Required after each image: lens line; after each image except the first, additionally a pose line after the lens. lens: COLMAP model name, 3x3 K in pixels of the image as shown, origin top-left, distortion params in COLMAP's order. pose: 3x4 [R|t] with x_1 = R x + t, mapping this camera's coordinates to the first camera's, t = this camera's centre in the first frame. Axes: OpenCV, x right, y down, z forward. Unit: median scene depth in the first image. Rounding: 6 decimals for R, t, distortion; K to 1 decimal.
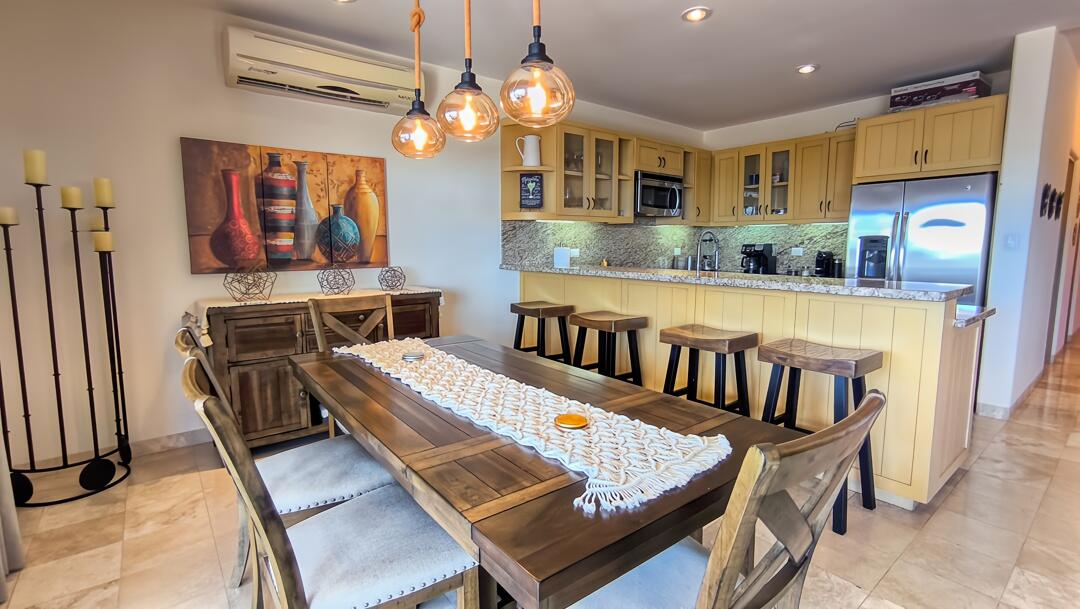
lens RADIAL K [[492.6, 0, 538.3], [0, 492.6, 300.5], [0, 0, 1]] dist [0.001833, 0.000144]
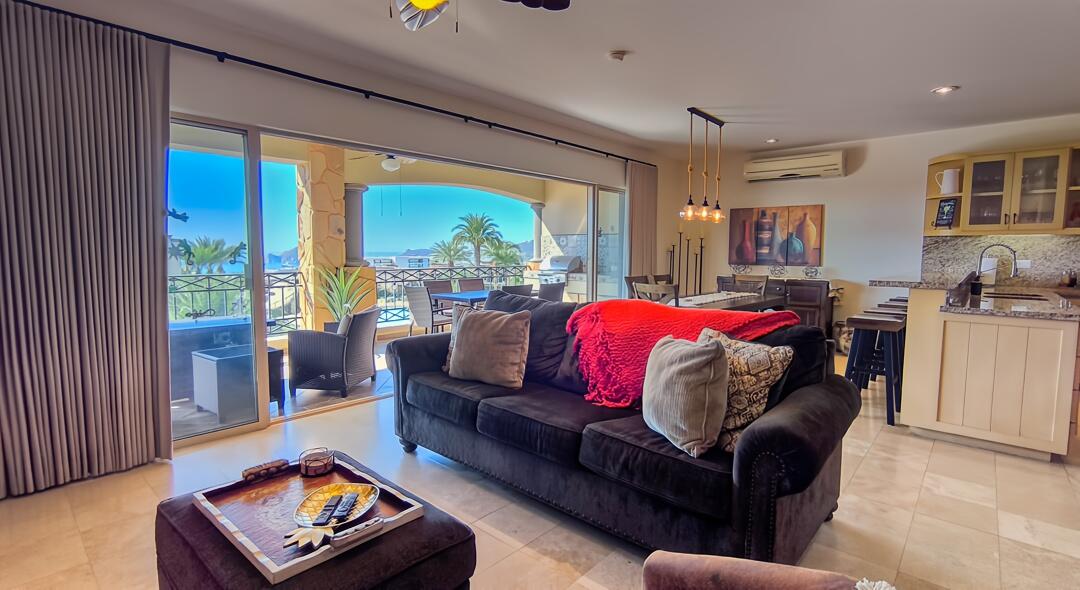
lens RADIAL K [[501.7, 0, 541.8], [0, 501.7, 292.4], [0, 0, 1]] dist [-0.000408, -0.000060]
pose [[0.168919, 0.091294, -0.981393, 1.380123], [-0.120688, 0.990124, 0.071333, 0.015413], [0.978213, 0.106393, 0.178269, -0.274893]]
